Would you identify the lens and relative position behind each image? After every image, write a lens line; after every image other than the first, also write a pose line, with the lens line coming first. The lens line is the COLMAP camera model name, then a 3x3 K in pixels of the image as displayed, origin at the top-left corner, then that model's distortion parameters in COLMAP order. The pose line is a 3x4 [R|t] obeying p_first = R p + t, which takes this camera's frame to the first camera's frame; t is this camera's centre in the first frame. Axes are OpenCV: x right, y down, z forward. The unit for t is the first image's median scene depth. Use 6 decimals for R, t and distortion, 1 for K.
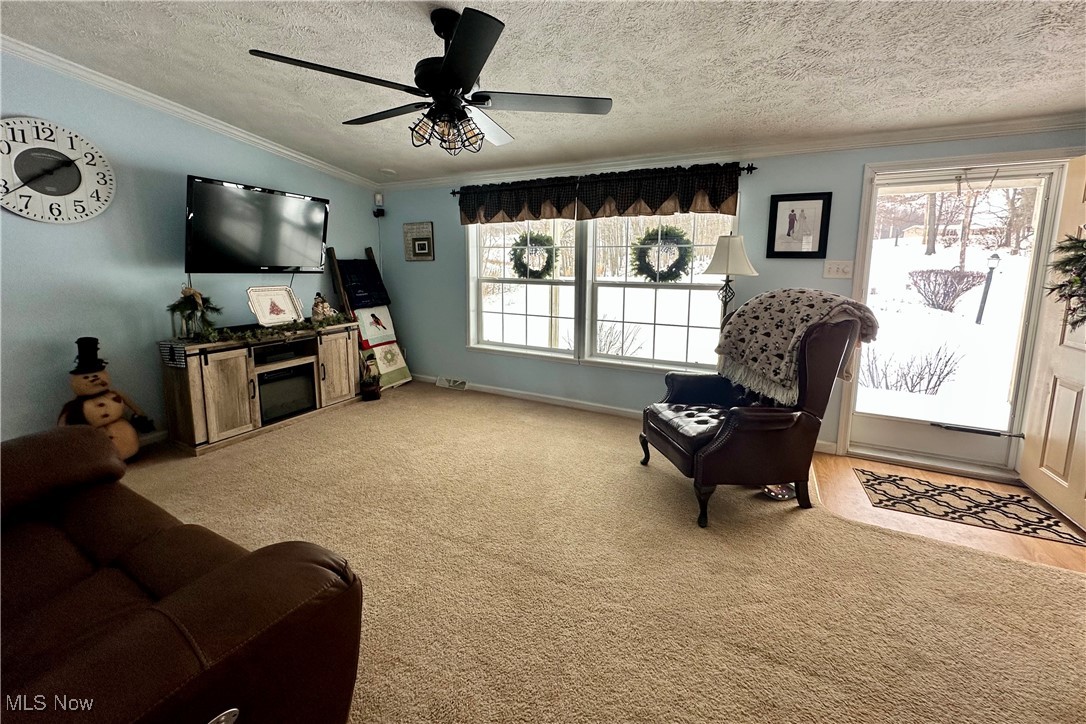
lens RADIAL K [[432.2, 0, 538.3], [0, 432.2, 353.4], [0, 0, 1]] dist [-0.002543, 0.000388]
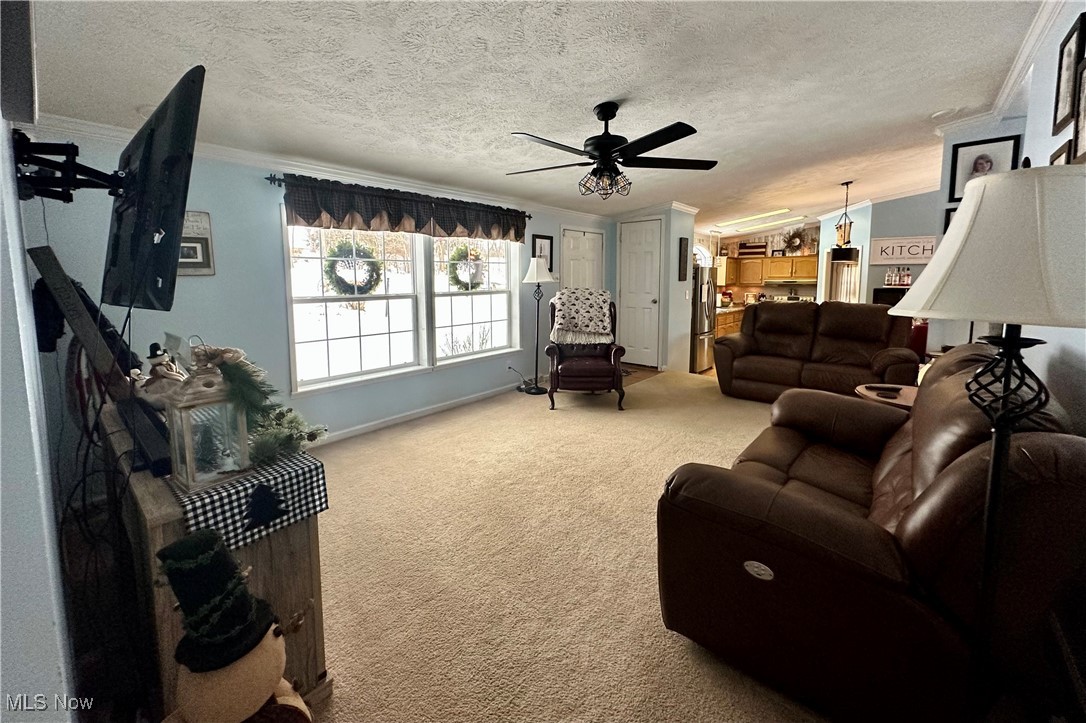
lens RADIAL K [[432.2, 0, 538.2], [0, 432.2, 358.0], [0, 0, 1]] dist [-0.002543, 0.000388]
pose [[0.222816, -0.190244, 0.956117, -0.906345], [0.210787, 0.966974, 0.143282, -0.109665], [-0.951799, 0.169611, 0.255558, 0.504521]]
